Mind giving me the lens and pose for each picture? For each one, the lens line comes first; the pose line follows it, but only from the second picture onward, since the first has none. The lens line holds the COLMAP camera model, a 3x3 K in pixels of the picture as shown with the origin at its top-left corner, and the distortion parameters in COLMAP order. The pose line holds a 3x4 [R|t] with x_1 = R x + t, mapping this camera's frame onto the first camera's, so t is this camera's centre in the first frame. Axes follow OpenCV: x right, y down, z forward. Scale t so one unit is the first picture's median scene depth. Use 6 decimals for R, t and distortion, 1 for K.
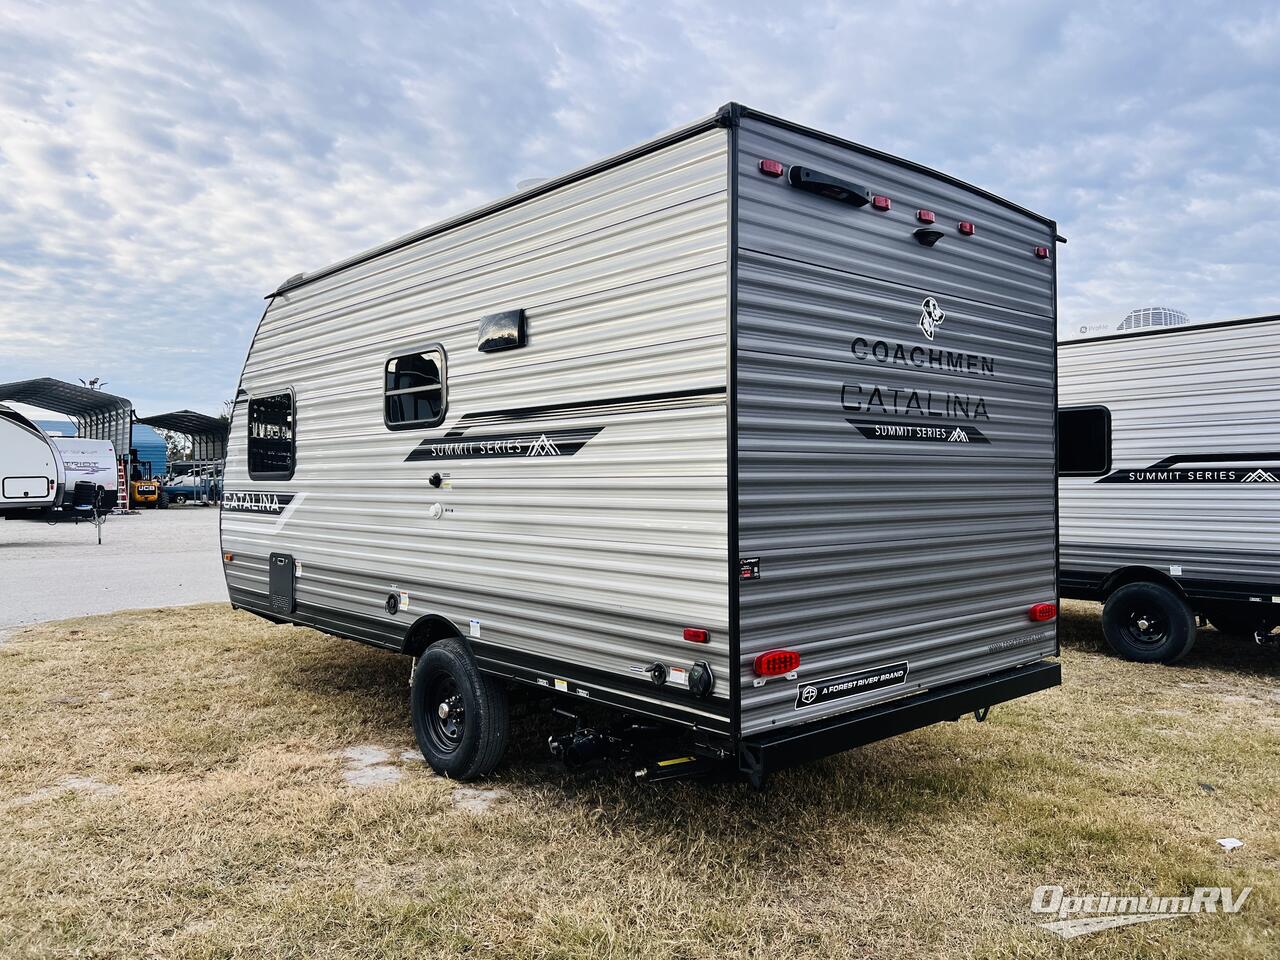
lens RADIAL K [[973.0, 0, 641.0], [0, 973.0, 480.4], [0, 0, 1]] dist [0.015408, 0.000988]
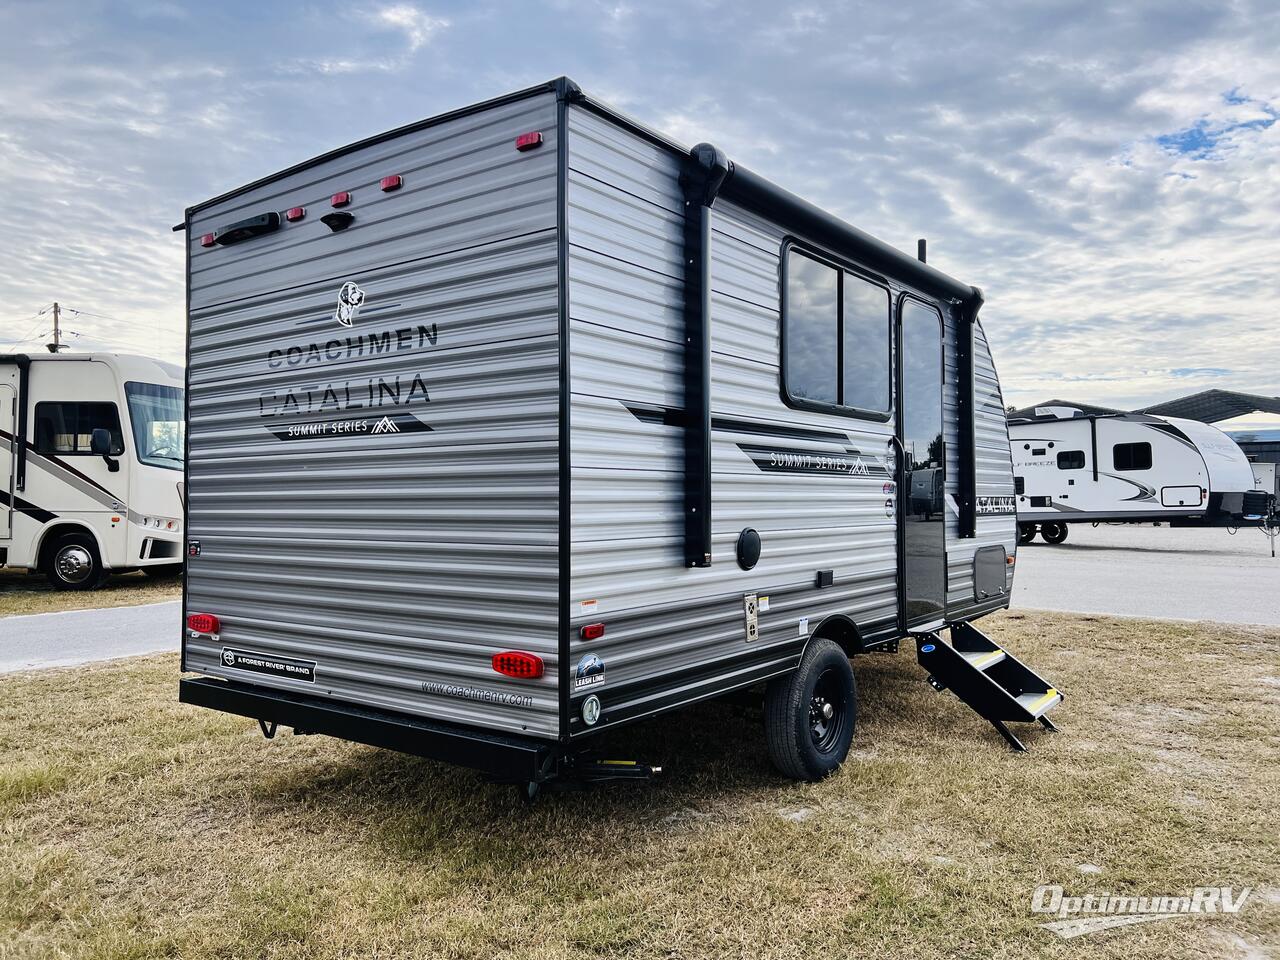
lens RADIAL K [[973.0, 0, 643.1], [0, 973.0, 480.8], [0, 0, 1]] dist [0.015408, 0.000988]
pose [[0.205997, -0.015919, -0.978423, 1.273960], [0.004690, 0.999872, -0.015281, 0.018258], [0.978541, -0.001442, 0.206045, 1.089471]]
